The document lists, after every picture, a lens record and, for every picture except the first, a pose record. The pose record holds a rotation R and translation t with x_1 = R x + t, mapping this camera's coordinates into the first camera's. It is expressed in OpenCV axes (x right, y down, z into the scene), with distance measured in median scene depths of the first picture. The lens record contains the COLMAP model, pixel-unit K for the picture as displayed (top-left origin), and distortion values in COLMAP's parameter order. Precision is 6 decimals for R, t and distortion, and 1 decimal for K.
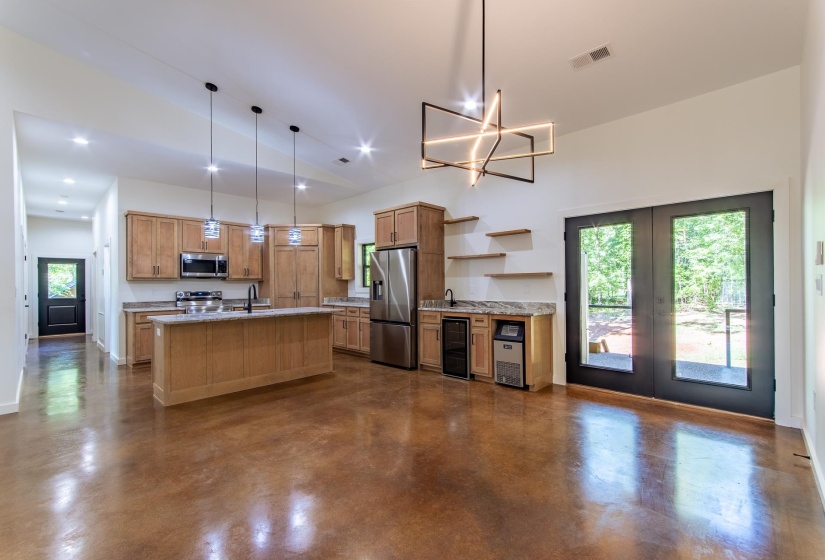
lens RADIAL K [[361.5, 0, 412.0], [0, 361.5, 284.6], [0, 0, 1]] dist [-0.000027, 0.000397]
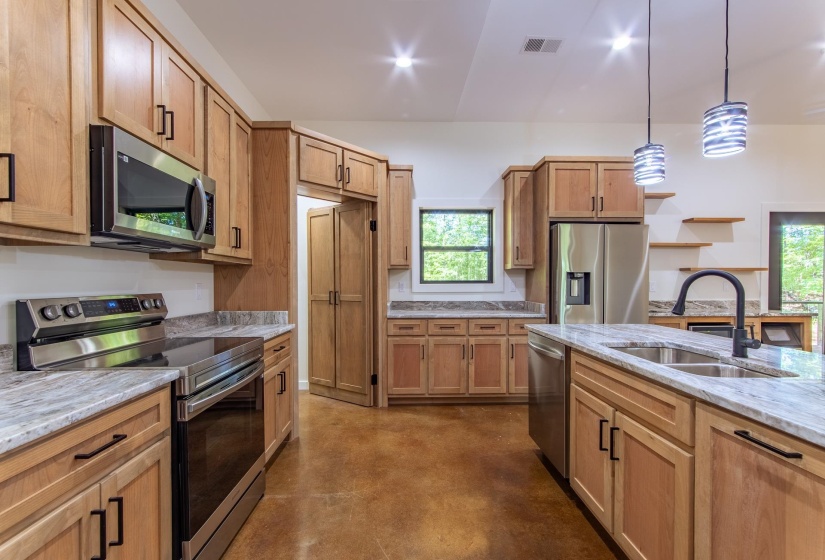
lens RADIAL K [[361.5, 0, 412.0], [0, 361.5, 284.6], [0, 0, 1]] dist [-0.000027, 0.000397]
pose [[0.702981, 0.001820, 0.711206, -0.728963], [-0.006925, 0.999967, 0.004286, 0.009336], [-0.711175, -0.007938, 0.702970, 0.784402]]
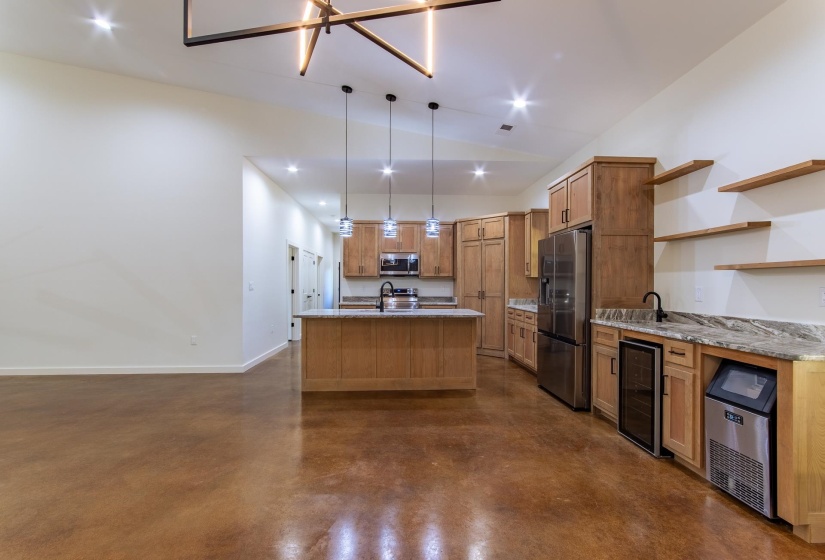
lens RADIAL K [[361.5, 0, 412.0], [0, 361.5, 284.6], [0, 0, 1]] dist [-0.000027, 0.000397]
pose [[0.729663, 0.010292, -0.683729, 0.213973], [-0.007879, 0.999947, 0.006644, -0.000611], [0.683761, 0.000539, 0.729706, 0.281474]]
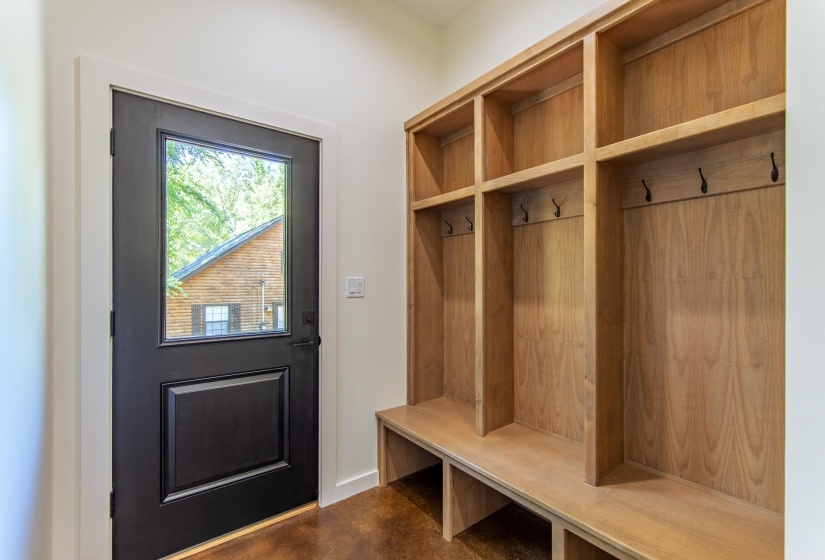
lens RADIAL K [[361.5, 0, 412.0], [0, 361.5, 284.6], [0, 0, 1]] dist [-0.000027, 0.000397]
pose [[0.988930, 0.009023, -0.148106, -1.443474], [-0.008717, 0.999958, 0.002714, 0.017351], [0.148124, -0.001393, 0.988968, 1.414910]]
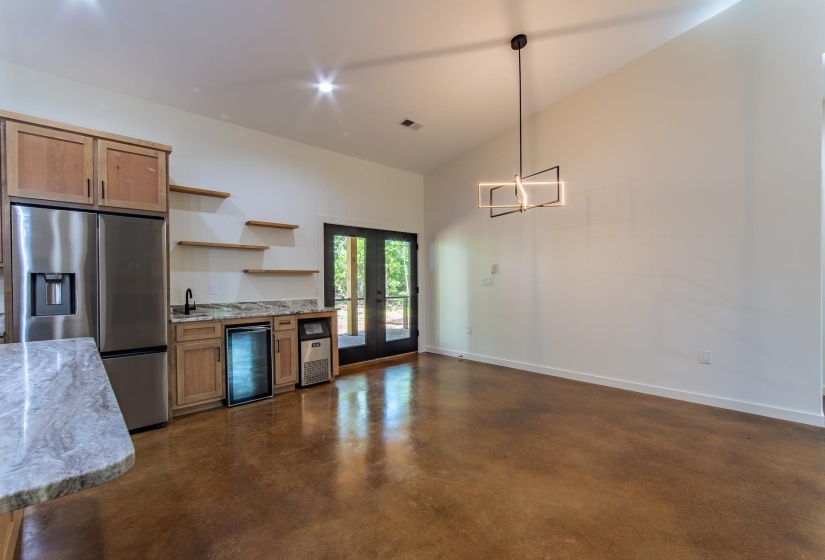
lens RADIAL K [[361.5, 0, 412.0], [0, 361.5, 284.6], [0, 0, 1]] dist [-0.000027, 0.000397]
pose [[0.045894, -0.000645, 0.998946, -0.541442], [0.007184, 0.999974, 0.000315, 0.007412], [-0.998920, 0.007162, 0.045897, 0.530302]]
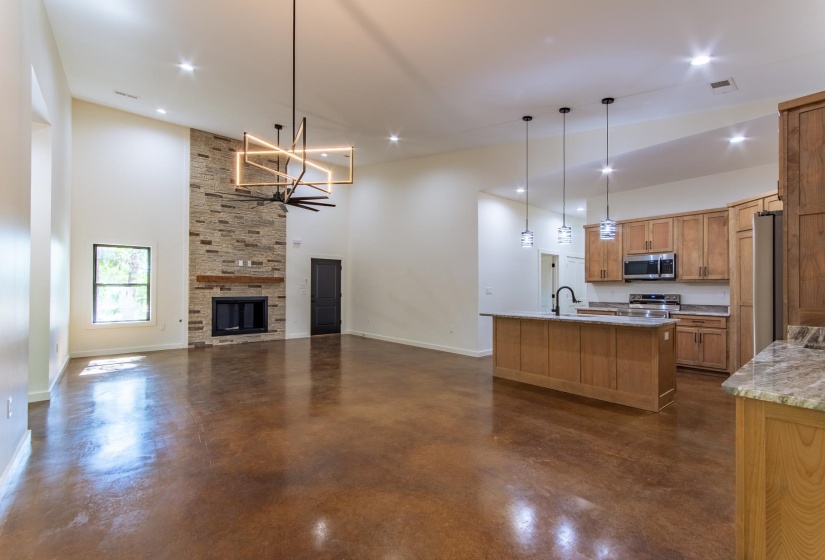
lens RADIAL K [[361.5, 0, 412.0], [0, 361.5, 284.6], [0, 0, 1]] dist [-0.000027, 0.000397]
pose [[-0.098352, -0.003678, -0.995145, 0.481155], [-0.000395, 0.999993, -0.003657, -0.002933], [0.995152, 0.000033, -0.098353, 0.554063]]
